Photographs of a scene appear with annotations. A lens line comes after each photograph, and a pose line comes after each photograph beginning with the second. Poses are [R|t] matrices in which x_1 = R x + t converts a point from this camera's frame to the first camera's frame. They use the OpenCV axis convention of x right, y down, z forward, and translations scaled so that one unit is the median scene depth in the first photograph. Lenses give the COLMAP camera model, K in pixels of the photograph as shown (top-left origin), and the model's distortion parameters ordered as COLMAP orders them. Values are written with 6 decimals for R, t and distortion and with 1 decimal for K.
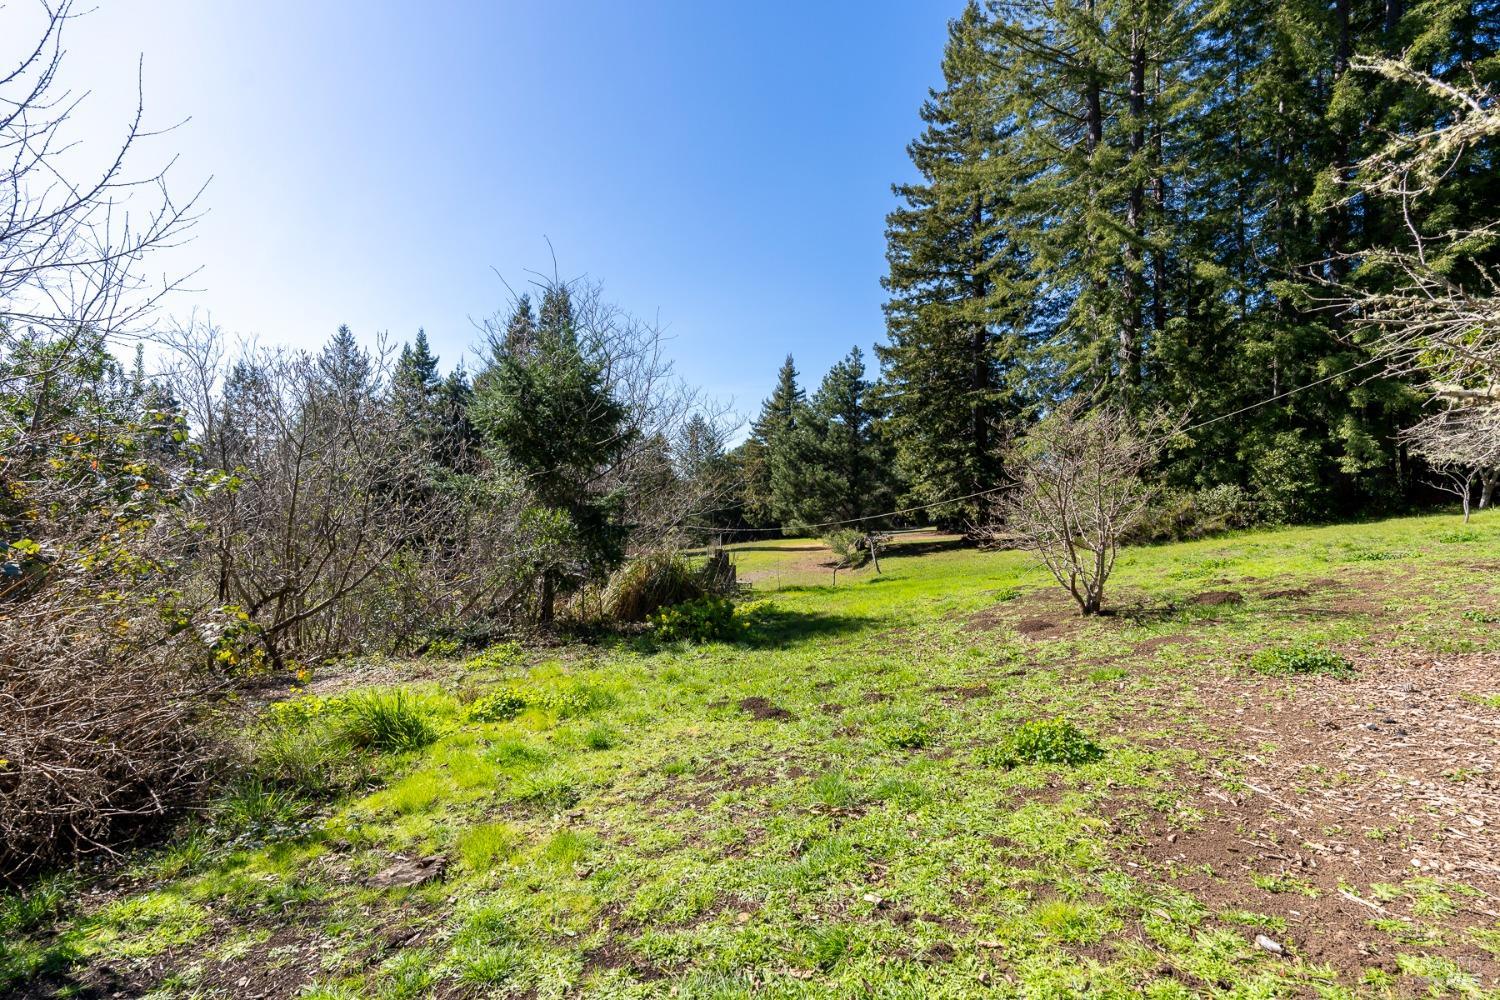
lens RADIAL K [[657.7, 0, 743.2], [0, 657.7, 498.5], [0, 0, 1]] dist [-0.002127, 0.000546]
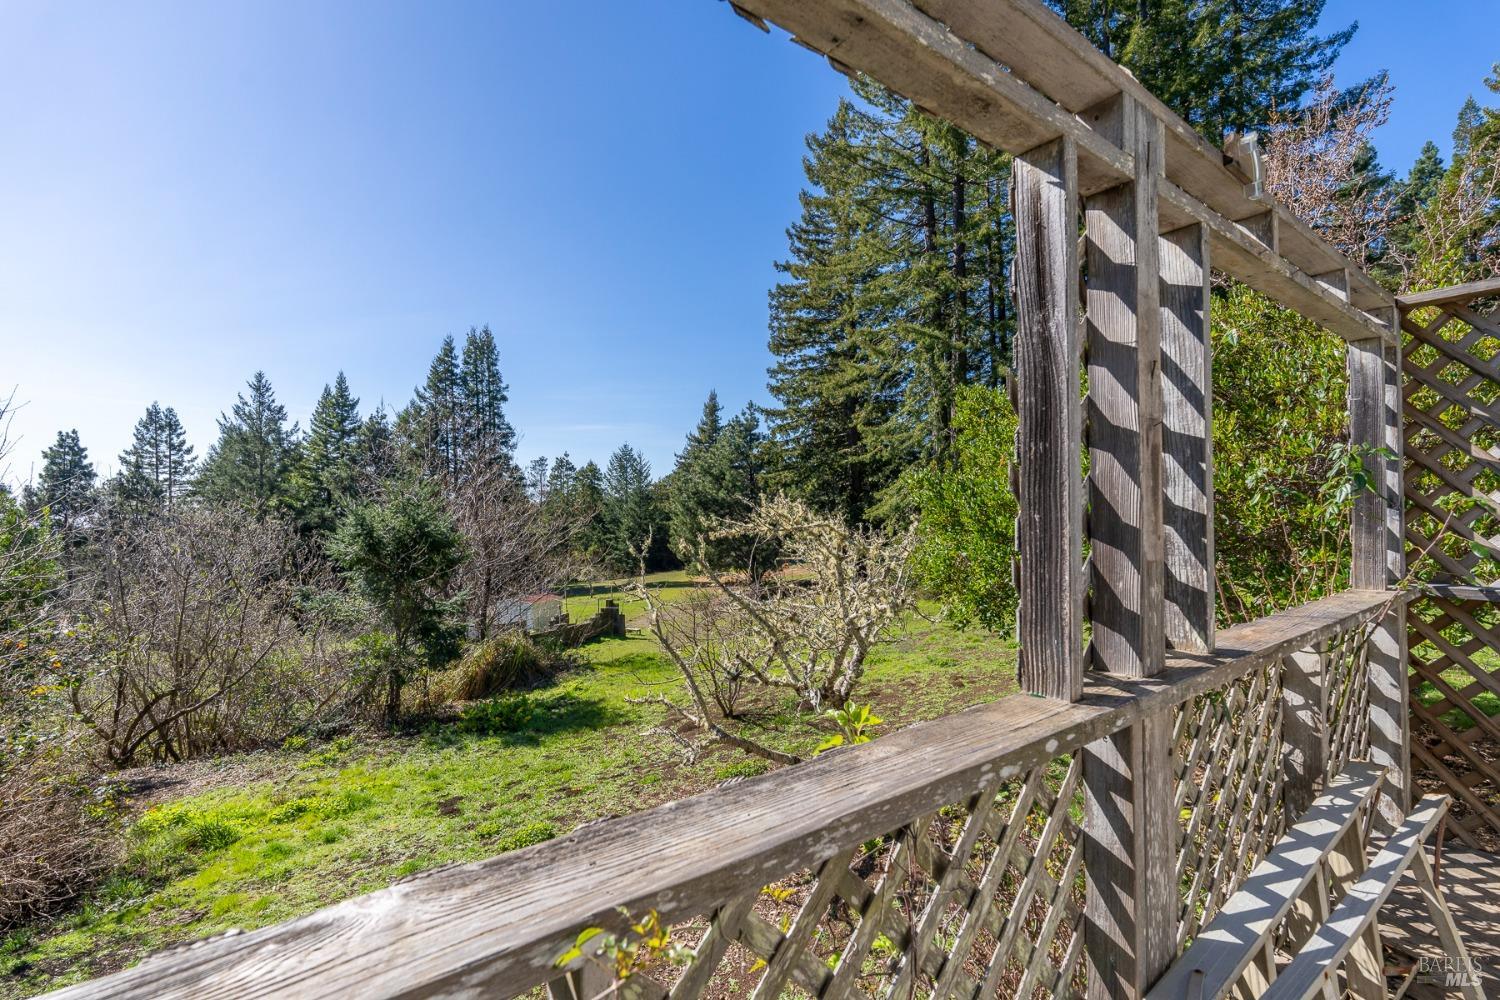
lens RADIAL K [[657.7, 0, 745.3], [0, 657.7, 501.1], [0, 0, 1]] dist [-0.002127, 0.000546]
pose [[0.996927, -0.008292, 0.077899, 0.075246], [0.009438, 0.999852, -0.014354, -0.049972], [-0.077769, 0.015045, 0.996858, -0.087017]]
